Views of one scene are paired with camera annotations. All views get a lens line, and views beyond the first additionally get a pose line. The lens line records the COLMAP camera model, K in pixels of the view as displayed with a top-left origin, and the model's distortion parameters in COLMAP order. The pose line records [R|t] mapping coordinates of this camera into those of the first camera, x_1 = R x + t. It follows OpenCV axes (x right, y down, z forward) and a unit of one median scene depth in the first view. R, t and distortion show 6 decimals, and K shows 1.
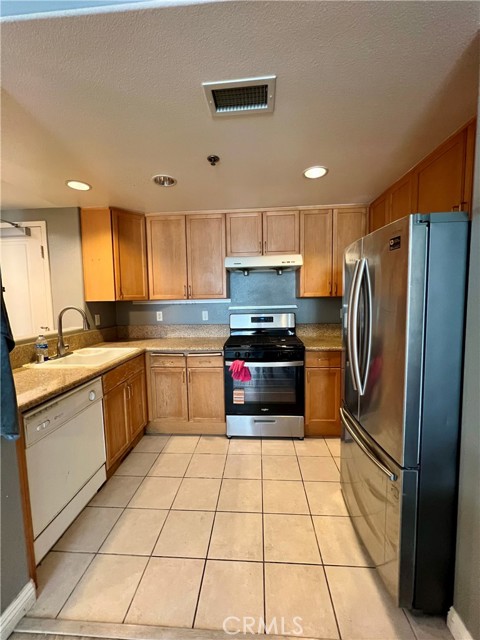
lens RADIAL K [[256.8, 0, 240.8], [0, 256.8, 319.5], [0, 0, 1]] dist [0.001371, 0.000736]
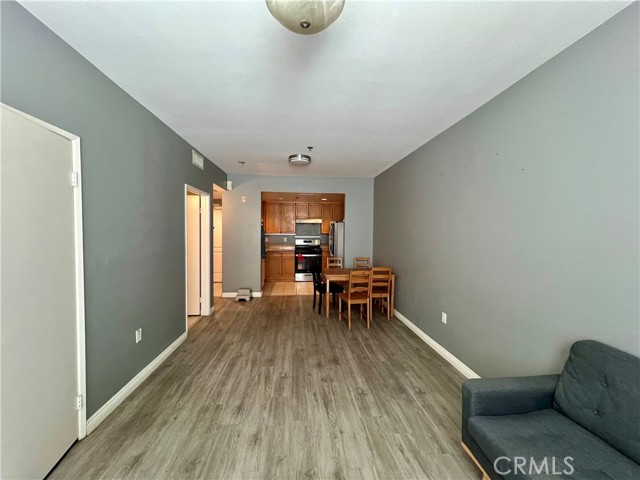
lens RADIAL K [[256.8, 0, 319.5], [0, 256.8, 237.7], [0, 0, 1]] dist [0.001371, 0.000736]
pose [[0.989662, 0.020917, 0.141884, -0.205068], [-0.013477, 0.998493, -0.053195, 0.118790], [-0.142783, 0.050733, 0.988453, -1.926470]]
